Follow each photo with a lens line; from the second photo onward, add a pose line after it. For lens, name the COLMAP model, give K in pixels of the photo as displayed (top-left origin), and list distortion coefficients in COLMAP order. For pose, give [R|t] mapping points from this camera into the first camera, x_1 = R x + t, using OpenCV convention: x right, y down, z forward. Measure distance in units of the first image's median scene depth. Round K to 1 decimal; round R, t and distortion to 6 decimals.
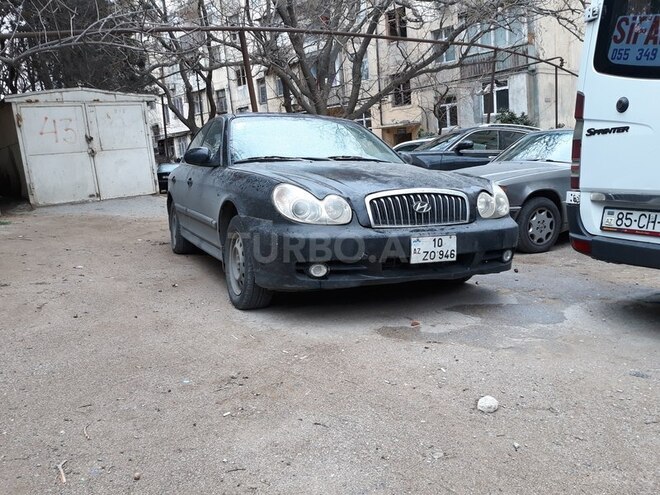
lens RADIAL K [[537.4, 0, 330.0], [0, 537.4, 249.3], [0, 0, 1]] dist [0.024132, -0.070701]
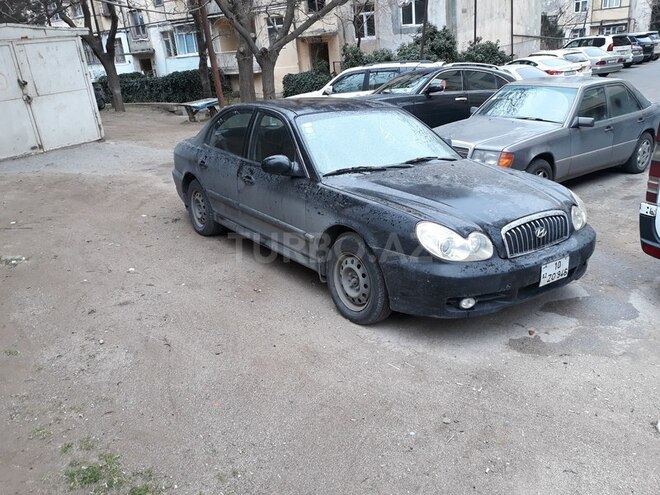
lens RADIAL K [[537.4, 0, 328.4], [0, 537.4, 250.6], [0, 0, 1]] dist [0.024132, -0.070701]
pose [[0.980415, -0.077062, 0.181242, -0.443154], [0.042839, 0.981679, 0.185666, -0.254089], [-0.192229, -0.174266, 0.965753, -0.000457]]
